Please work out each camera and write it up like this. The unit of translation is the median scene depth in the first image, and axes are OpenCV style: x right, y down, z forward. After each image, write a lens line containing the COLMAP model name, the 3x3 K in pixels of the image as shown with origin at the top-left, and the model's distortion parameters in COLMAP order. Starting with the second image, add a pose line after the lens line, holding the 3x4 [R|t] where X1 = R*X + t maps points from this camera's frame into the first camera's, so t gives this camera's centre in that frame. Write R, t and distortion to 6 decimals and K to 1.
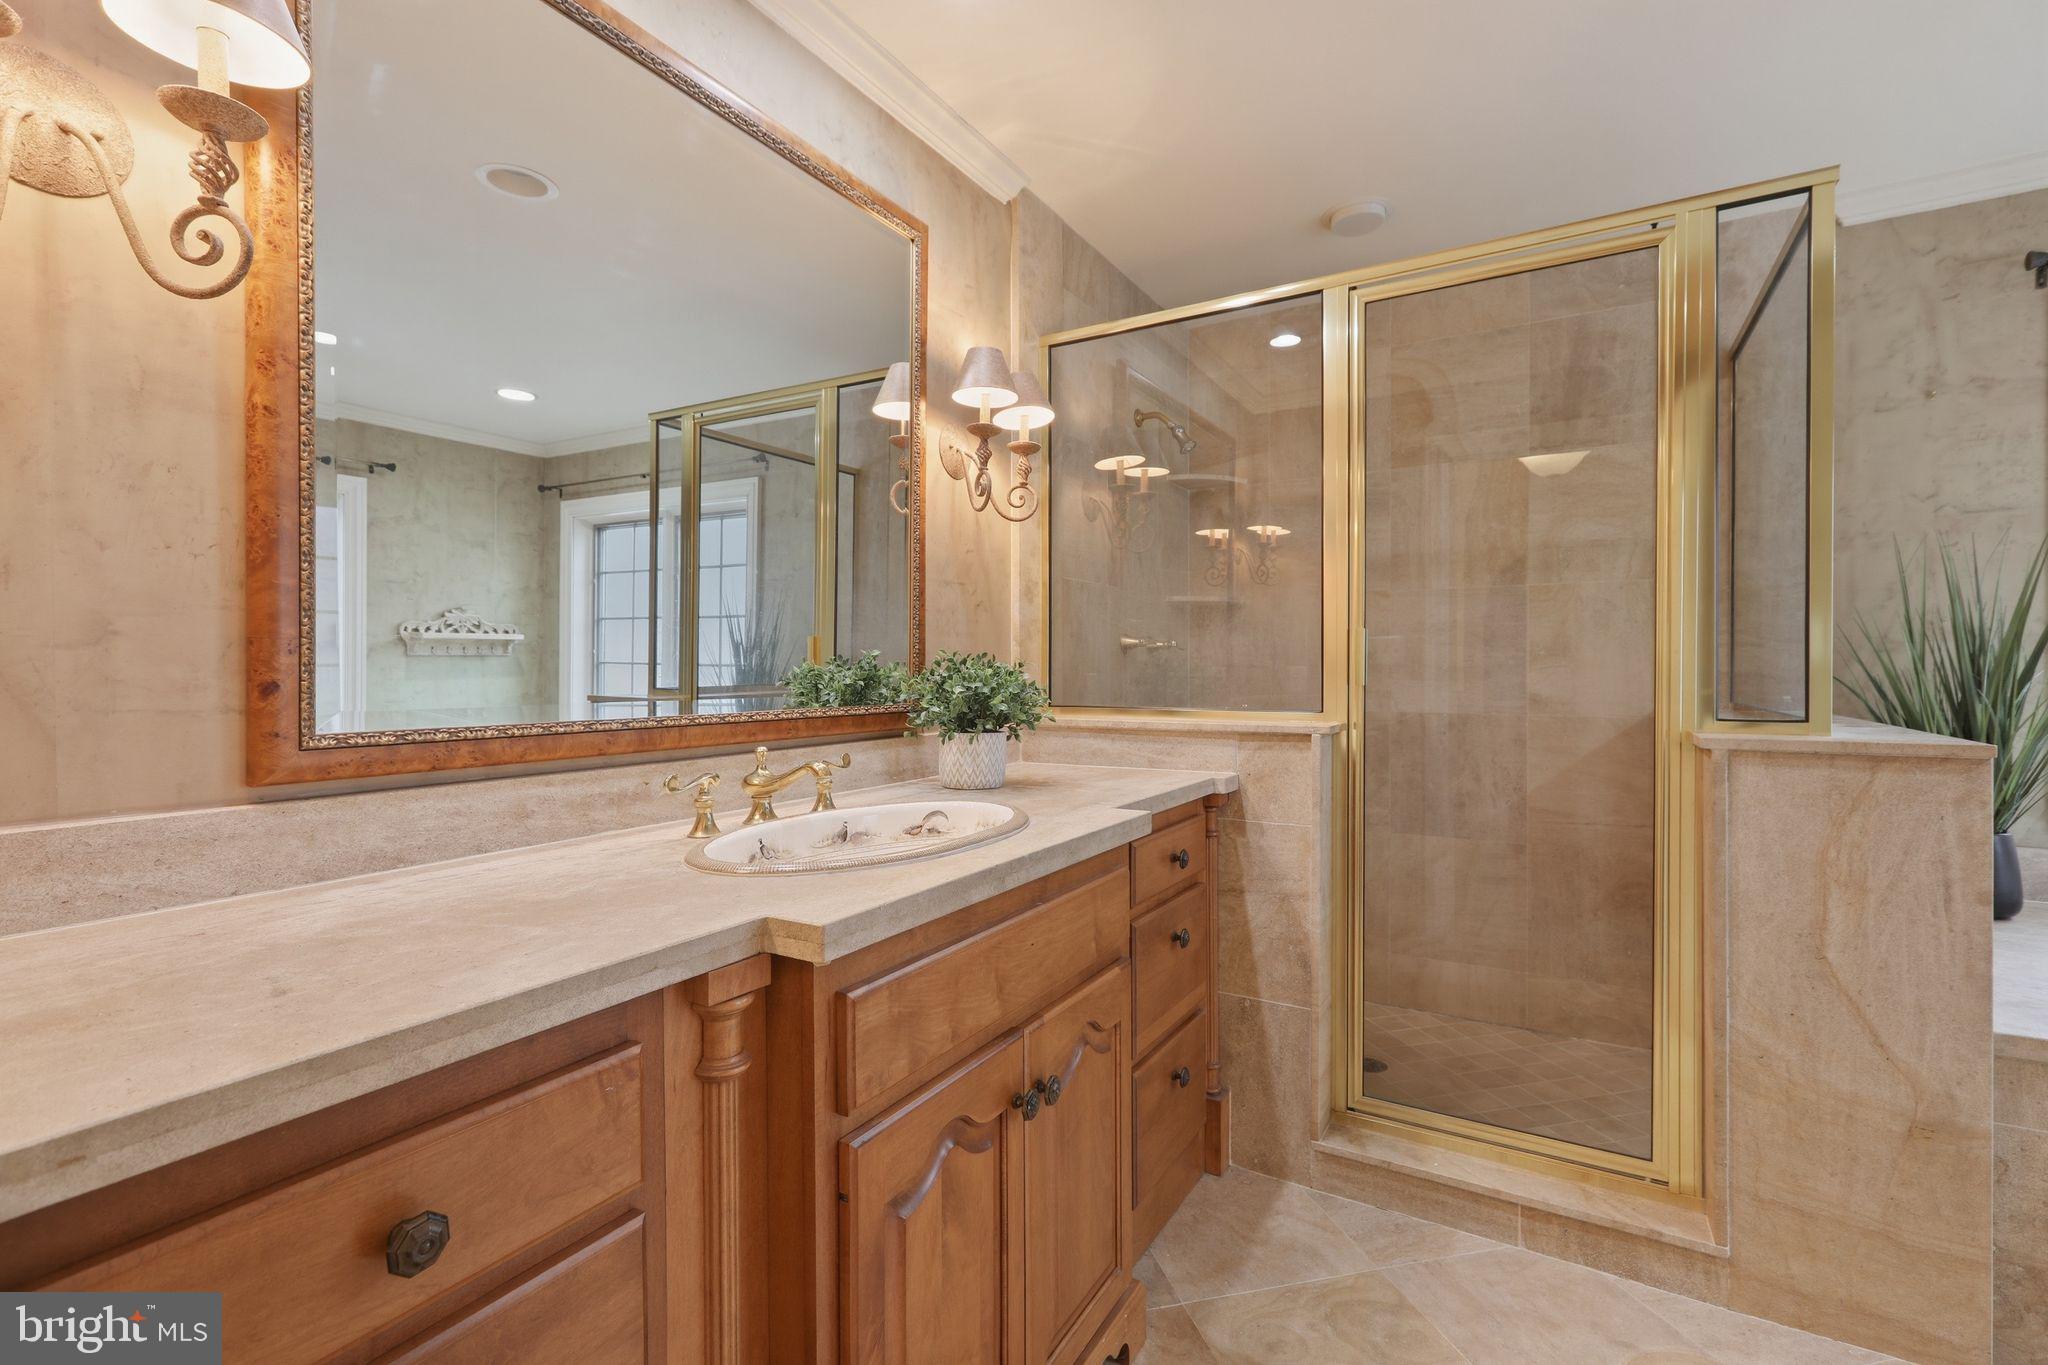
lens RADIAL K [[928.8, 0, 1003.4], [0, 928.8, 679.1], [0, 0, 1]] dist [-0.000109, -0.000084]
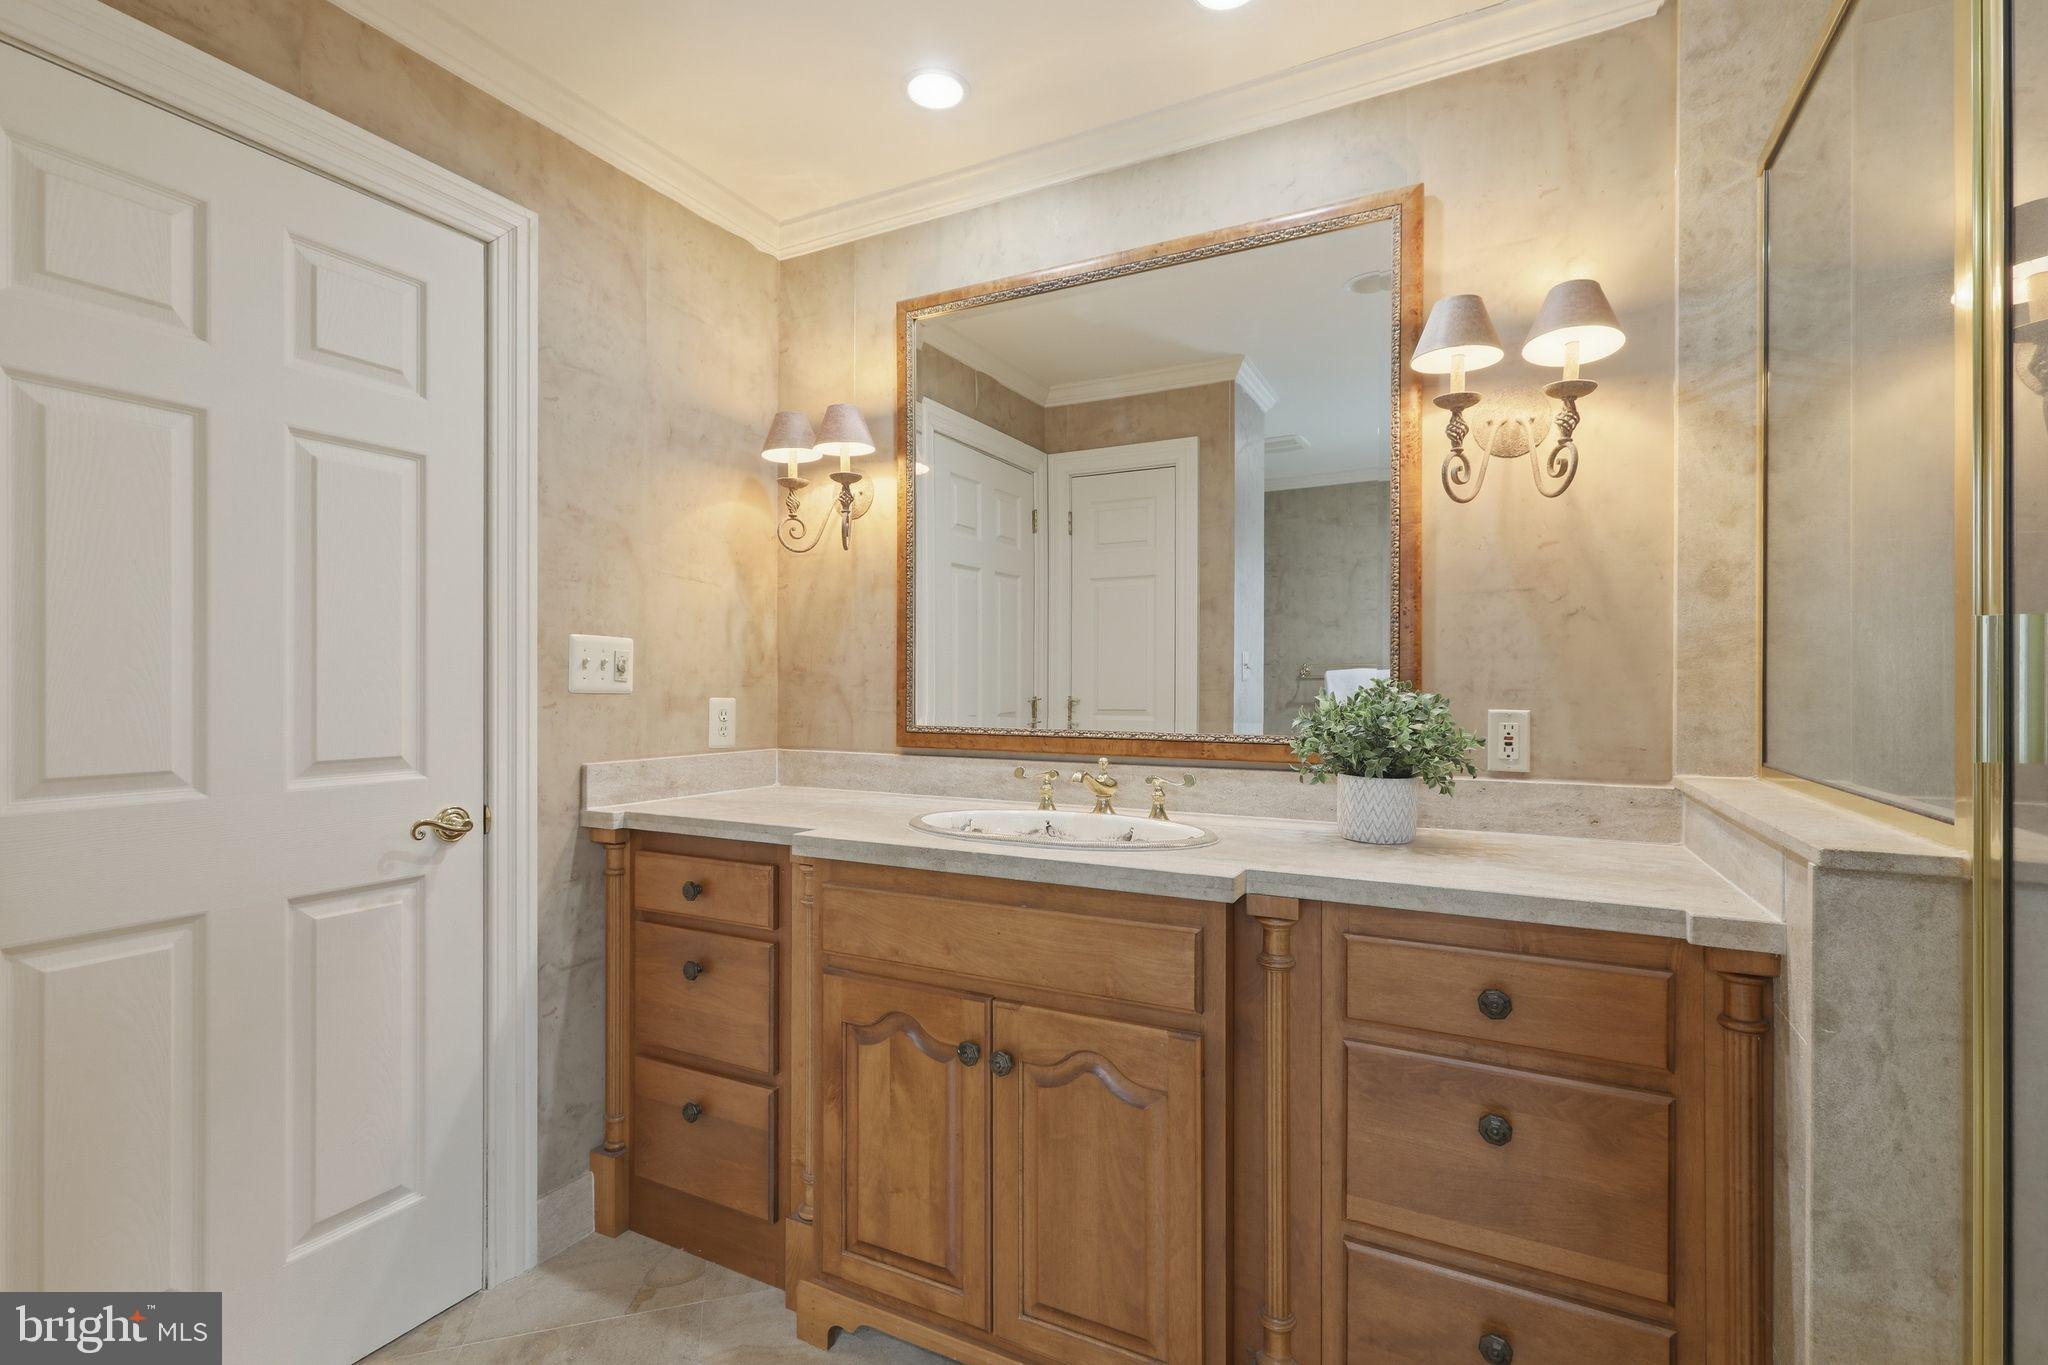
lens RADIAL K [[928.8, 0, 1003.4], [0, 928.8, 679.1], [0, 0, 1]] dist [-0.000109, -0.000084]
pose [[0.057040, -0.002162, -0.998370, 1.284224], [-0.011245, 0.999933, -0.002808, -0.040730], [0.998309, 0.011387, 0.057012, 0.972947]]
